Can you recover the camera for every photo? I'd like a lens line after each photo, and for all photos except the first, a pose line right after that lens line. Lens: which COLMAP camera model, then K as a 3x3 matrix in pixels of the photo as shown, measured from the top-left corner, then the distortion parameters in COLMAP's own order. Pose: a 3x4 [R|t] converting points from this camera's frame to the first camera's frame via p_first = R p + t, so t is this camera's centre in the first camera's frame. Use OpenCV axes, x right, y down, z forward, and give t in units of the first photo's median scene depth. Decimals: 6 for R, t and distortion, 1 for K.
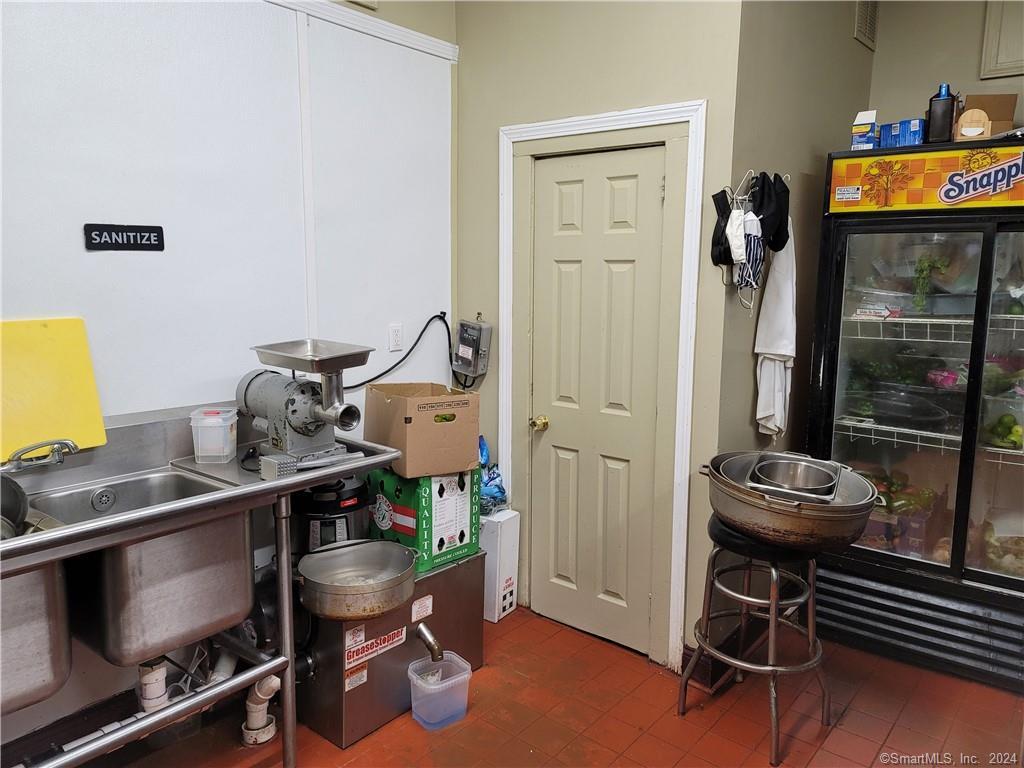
lens RADIAL K [[735.6, 0, 512.0], [0, 735.6, 384.0], [0, 0, 1]] dist [0.060112, -0.047444]
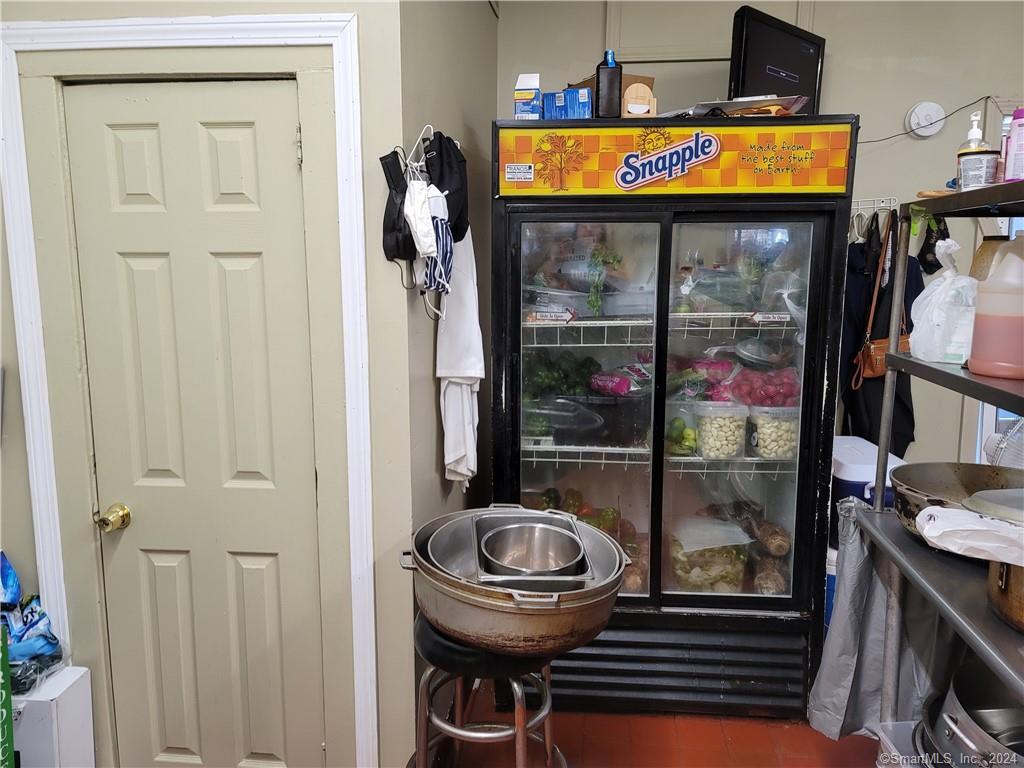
lens RADIAL K [[754.7, 0, 513.5], [0, 754.7, 367.1], [0, 0, 1]] dist [0.067308, -0.067455]
pose [[0.844957, -0.081840, 0.528536, -0.009479], [0.093594, 0.995600, 0.004534, -0.049151], [-0.526582, 0.045637, 0.848899, 0.315436]]
